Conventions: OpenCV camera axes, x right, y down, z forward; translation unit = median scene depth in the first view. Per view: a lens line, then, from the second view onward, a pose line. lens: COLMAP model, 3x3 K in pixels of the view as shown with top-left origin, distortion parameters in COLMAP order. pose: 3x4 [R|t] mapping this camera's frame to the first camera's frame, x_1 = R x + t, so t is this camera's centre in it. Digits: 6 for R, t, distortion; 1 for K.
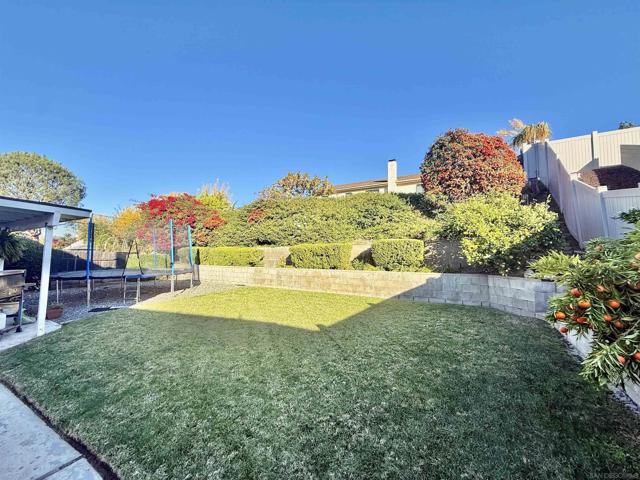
lens RADIAL K [[255.1, 0, 318.9], [0, 255.1, 239.2], [0, 0, 1]] dist [0.000592, -0.000094]
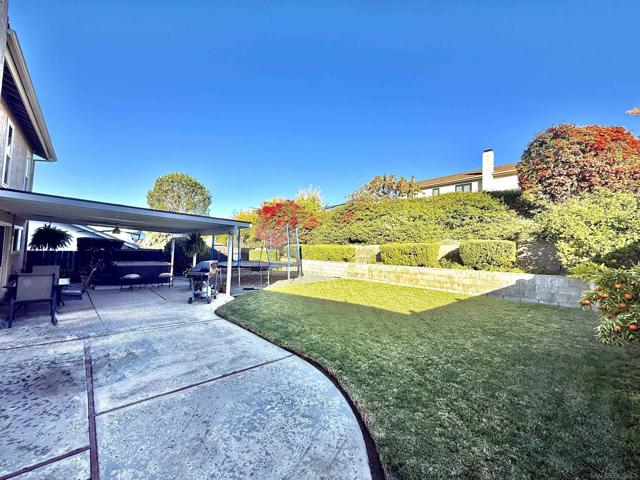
lens RADIAL K [[255.1, 0, 319.0], [0, 255.1, 238.9], [0, 0, 1]] dist [0.000592, -0.000094]
pose [[0.951467, 0.001465, -0.307748, -0.033138], [0.003662, 0.999864, 0.016084, -0.030507], [0.307730, -0.016430, 0.951332, -0.254123]]
